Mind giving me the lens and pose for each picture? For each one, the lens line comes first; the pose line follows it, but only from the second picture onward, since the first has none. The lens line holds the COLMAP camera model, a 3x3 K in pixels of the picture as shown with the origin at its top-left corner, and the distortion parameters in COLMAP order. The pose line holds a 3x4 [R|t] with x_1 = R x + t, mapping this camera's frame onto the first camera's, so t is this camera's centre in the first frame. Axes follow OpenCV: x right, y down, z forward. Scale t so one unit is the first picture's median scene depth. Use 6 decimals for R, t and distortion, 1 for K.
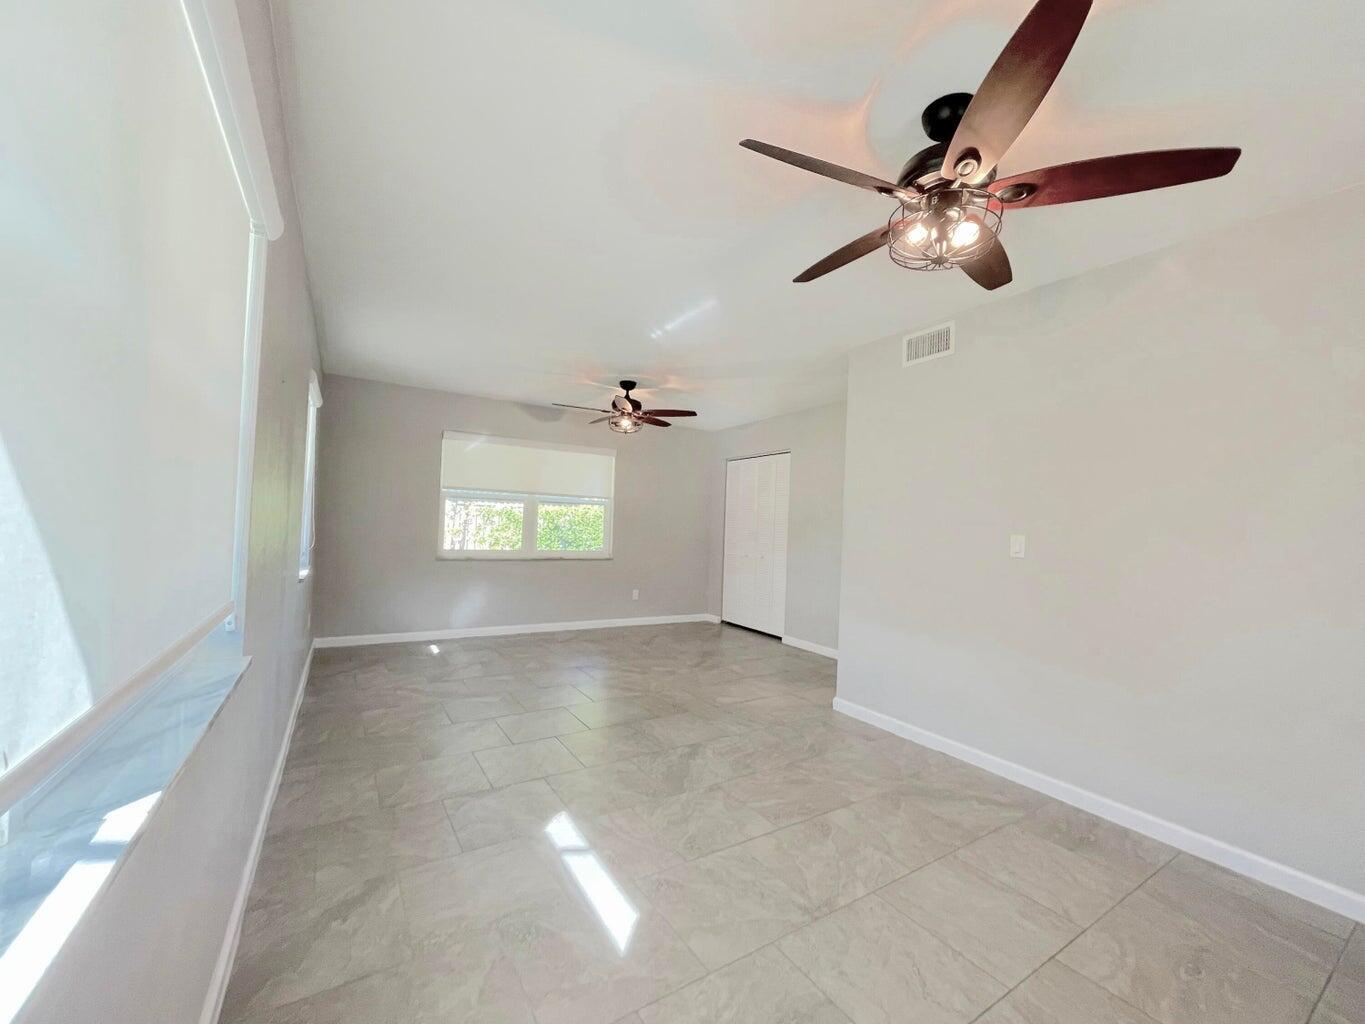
lens RADIAL K [[551.0, 0, 685.6], [0, 551.0, 506.8], [0, 0, 1]] dist [0.004274, 0.000290]
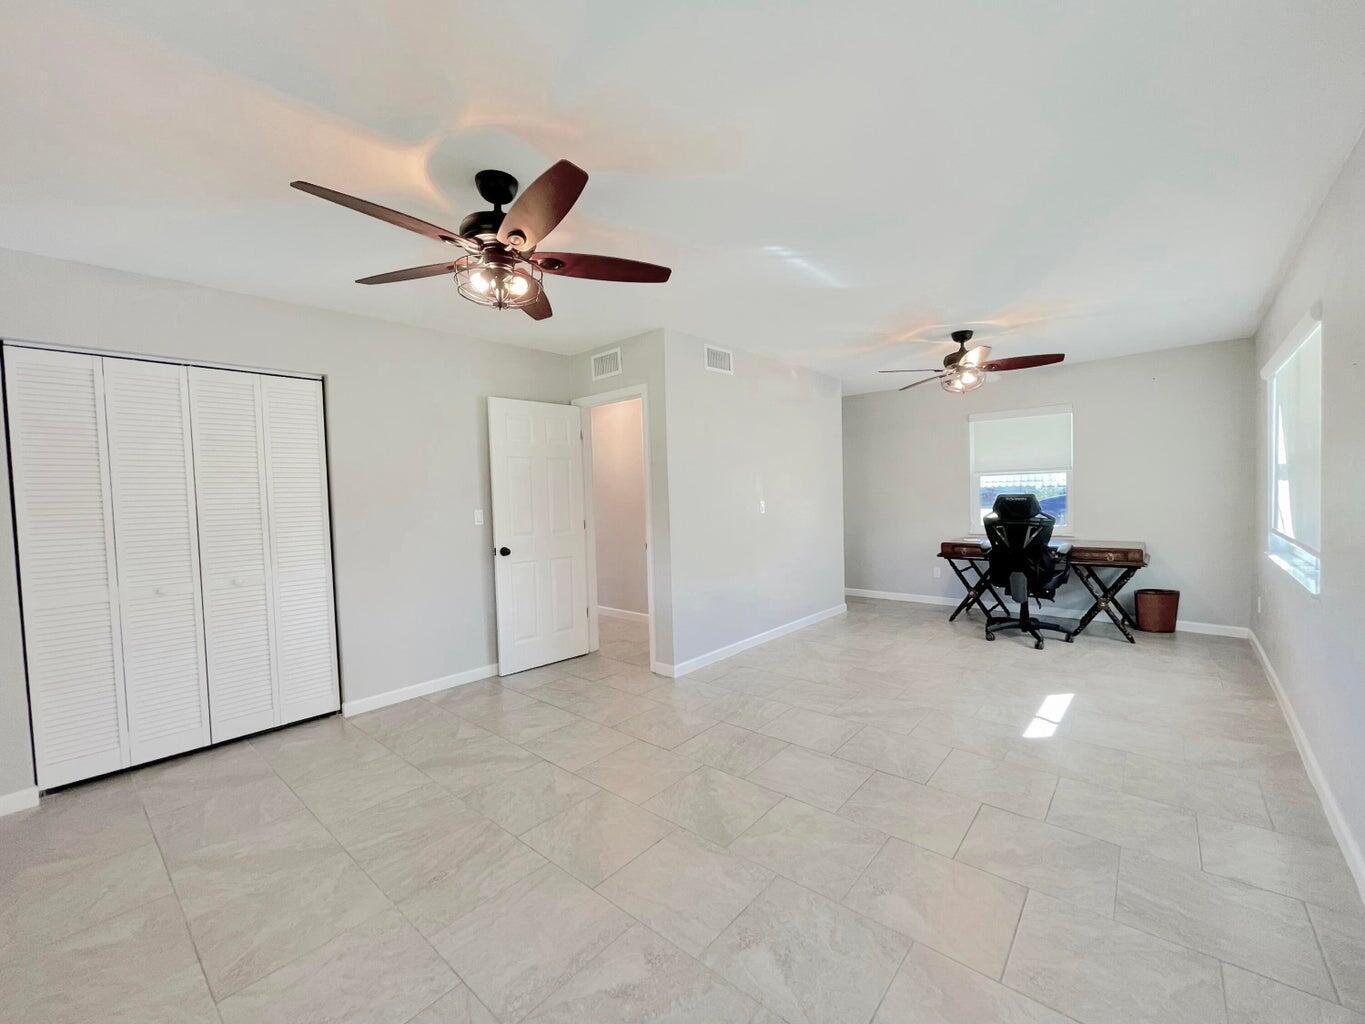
lens RADIAL K [[551.0, 0, 683.4], [0, 551.0, 519.5], [0, 0, 1]] dist [0.004274, 0.000290]
pose [[-0.283272, -0.076038, 0.956020, -0.869068], [-0.016145, 0.997089, 0.074520, -0.013670], [-0.958904, 0.005675, -0.283675, 1.561555]]
